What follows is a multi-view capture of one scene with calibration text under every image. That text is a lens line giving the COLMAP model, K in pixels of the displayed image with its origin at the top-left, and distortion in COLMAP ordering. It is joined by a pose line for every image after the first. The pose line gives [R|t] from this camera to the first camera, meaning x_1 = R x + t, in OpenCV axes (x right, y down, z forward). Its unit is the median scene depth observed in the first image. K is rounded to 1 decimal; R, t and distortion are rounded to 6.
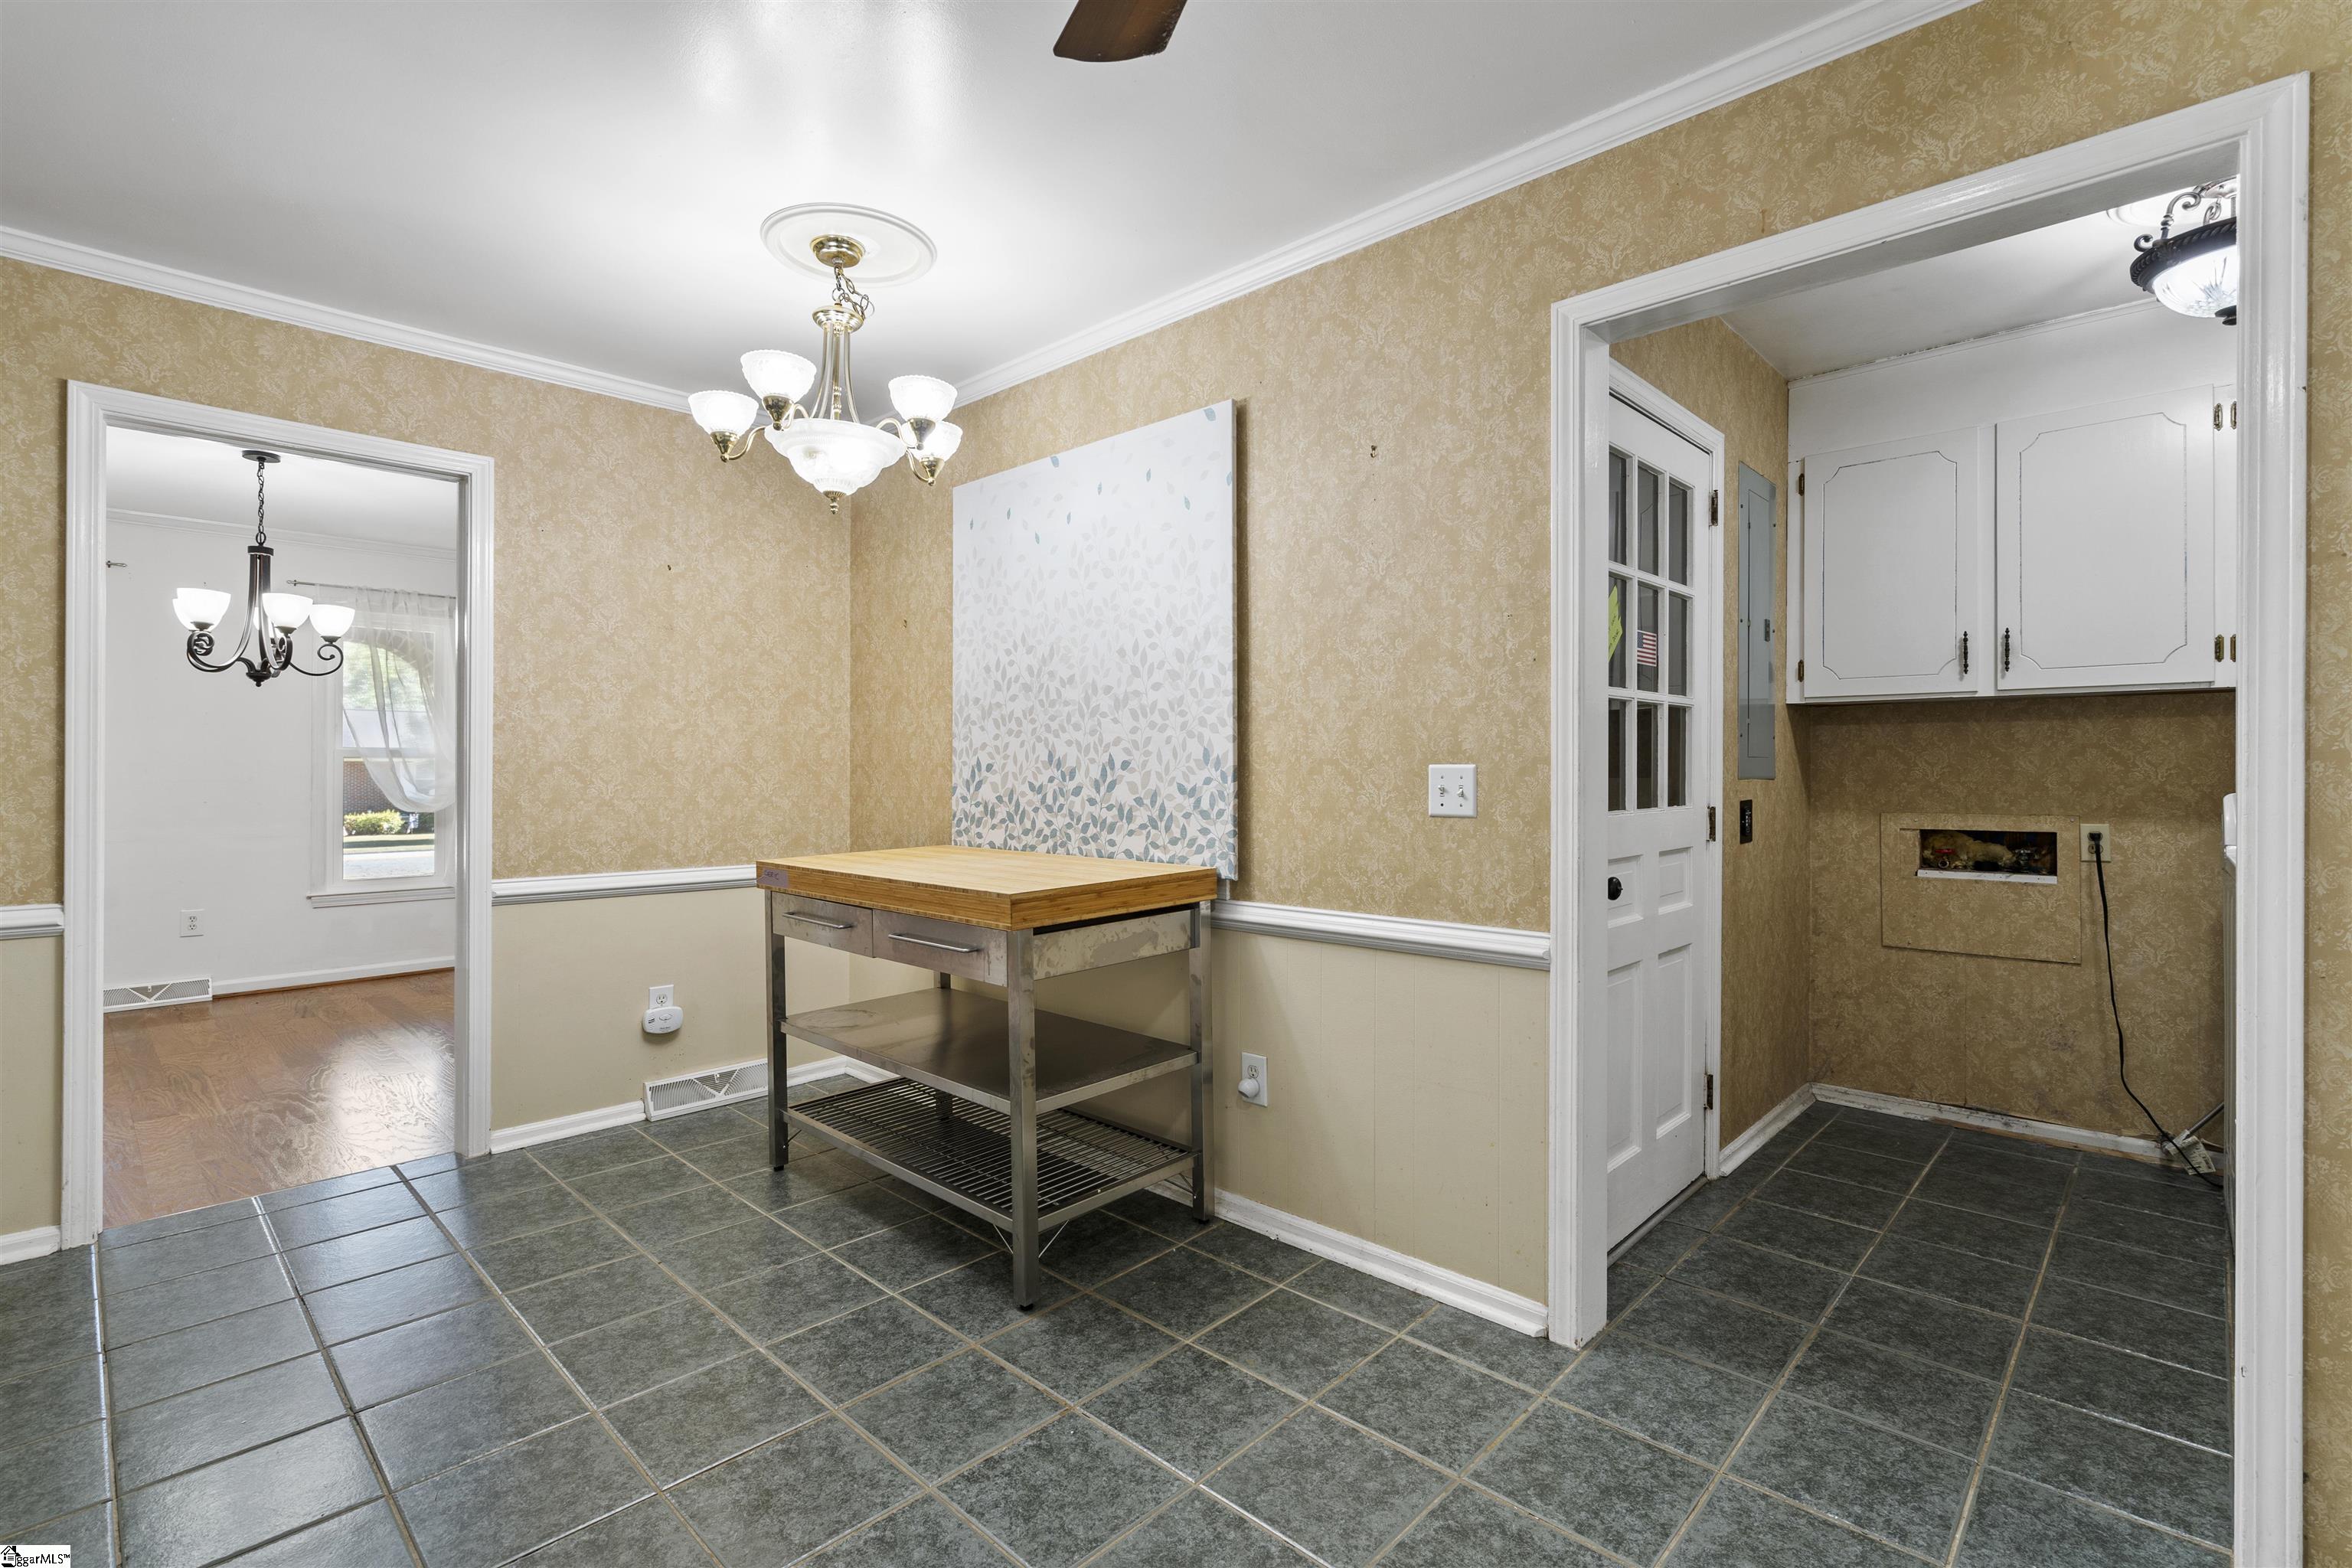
lens RADIAL K [[1067.4, 0, 1174.6], [0, 1067.4, 771.4], [0, 0, 1]] dist [-0.000983, -0.000036]
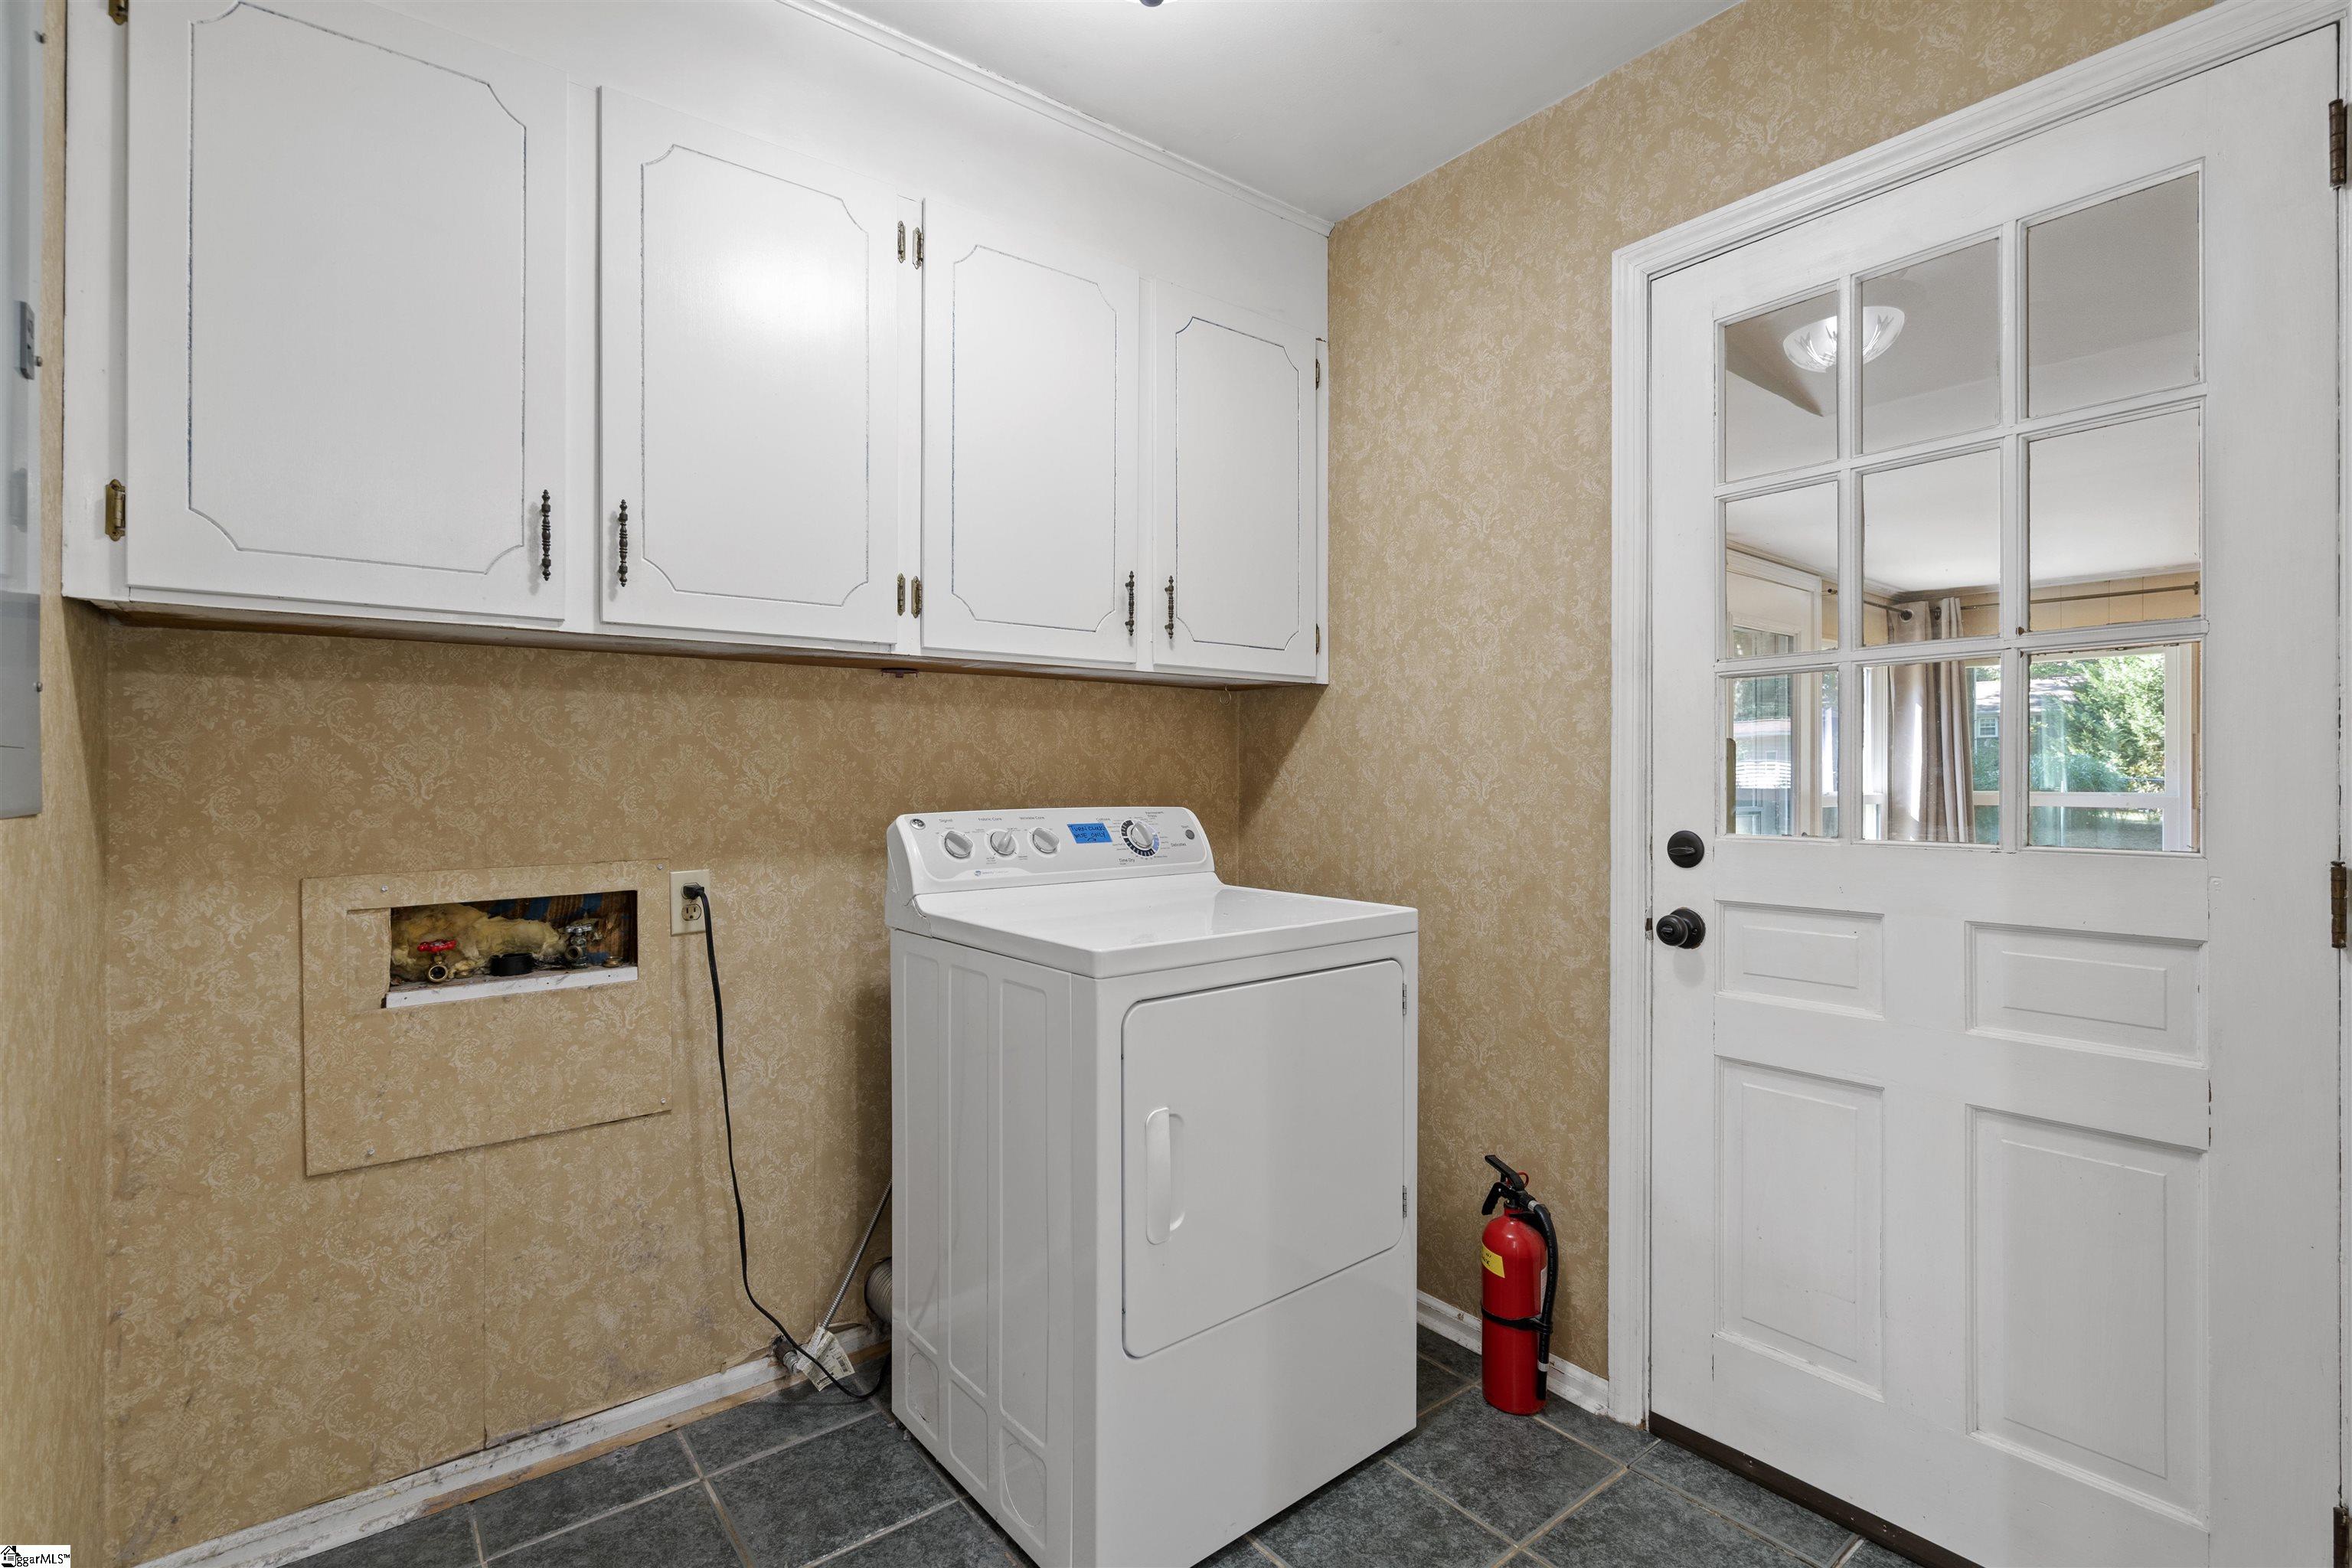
lens RADIAL K [[1081.7, 0, 1173.7], [0, 1081.7, 773.1], [0, 0, 1]] dist [-0.000628, -0.000318]
pose [[0.139769, -0.002383, 0.990181, 0.170866], [0.001268, 0.999997, 0.002227, -0.003681], [-0.990183, 0.000944, 0.139772, 0.368742]]
